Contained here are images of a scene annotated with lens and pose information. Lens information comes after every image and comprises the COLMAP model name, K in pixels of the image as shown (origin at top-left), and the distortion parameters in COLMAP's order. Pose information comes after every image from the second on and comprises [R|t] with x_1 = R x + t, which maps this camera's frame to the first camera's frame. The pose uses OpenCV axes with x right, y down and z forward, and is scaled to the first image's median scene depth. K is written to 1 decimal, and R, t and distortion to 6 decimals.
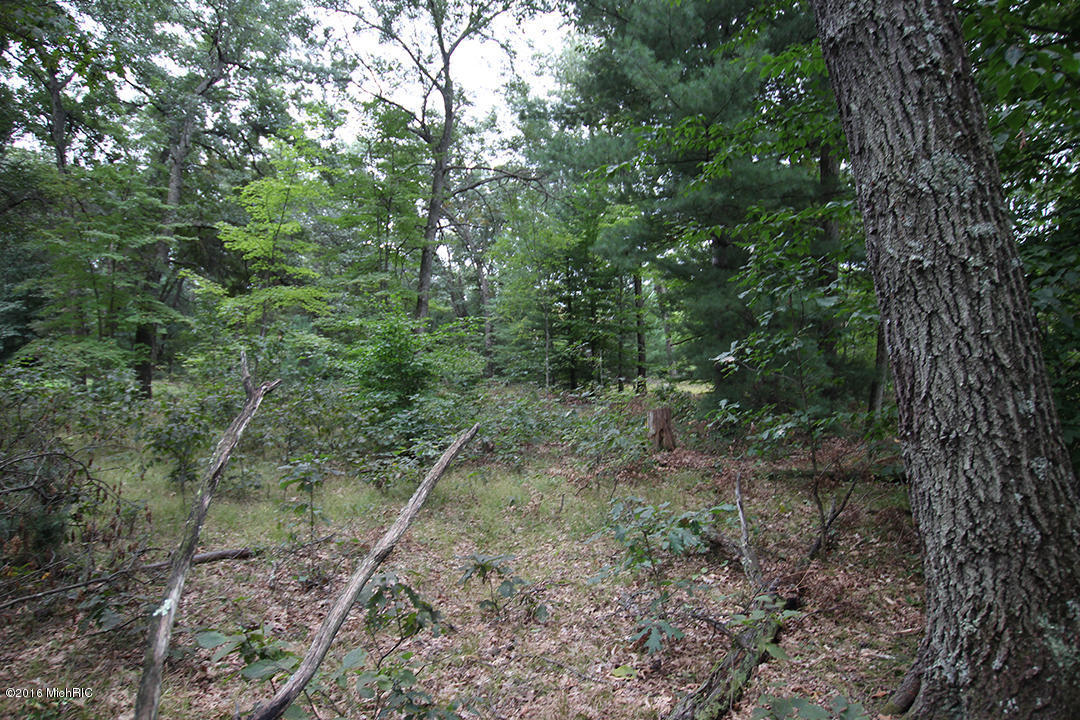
lens RADIAL K [[654.9, 0, 540.2], [0, 654.9, 359.9], [0, 0, 1]] dist [-0.000267, -0.000130]
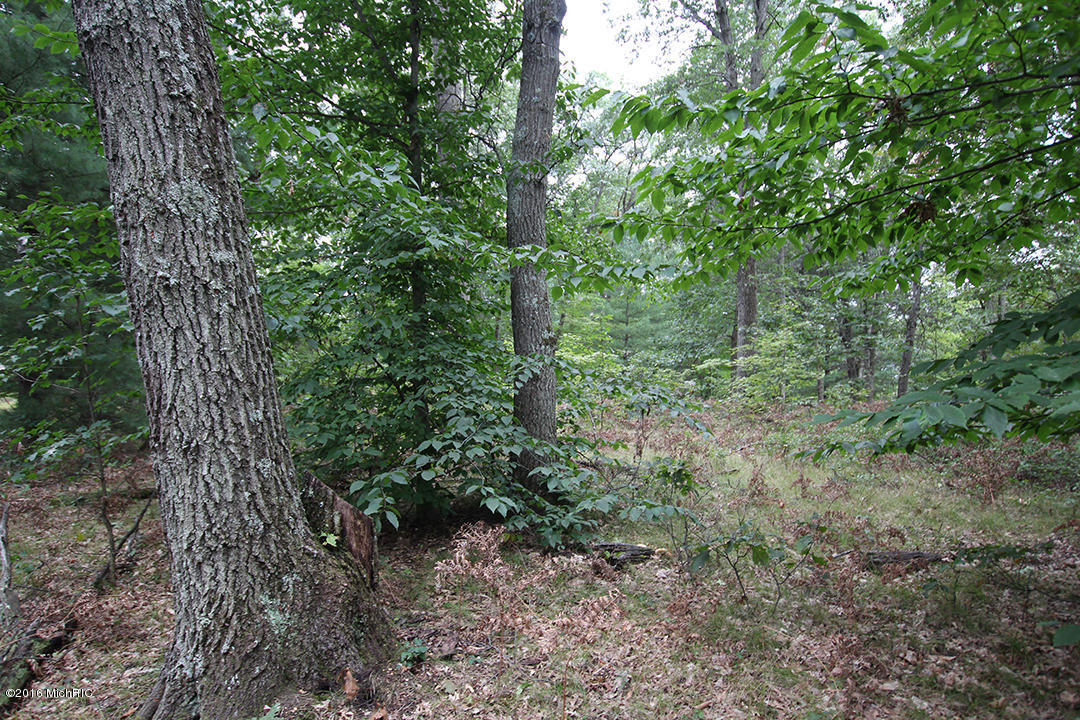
lens RADIAL K [[654.9, 0, 539.9], [0, 654.9, 362.9], [0, 0, 1]] dist [-0.000267, -0.000130]
pose [[0.636482, 0.033534, 0.770562, 0.161150], [-0.022161, 0.999437, -0.025189, -0.003079], [-0.770973, -0.001044, 0.636867, -0.119077]]
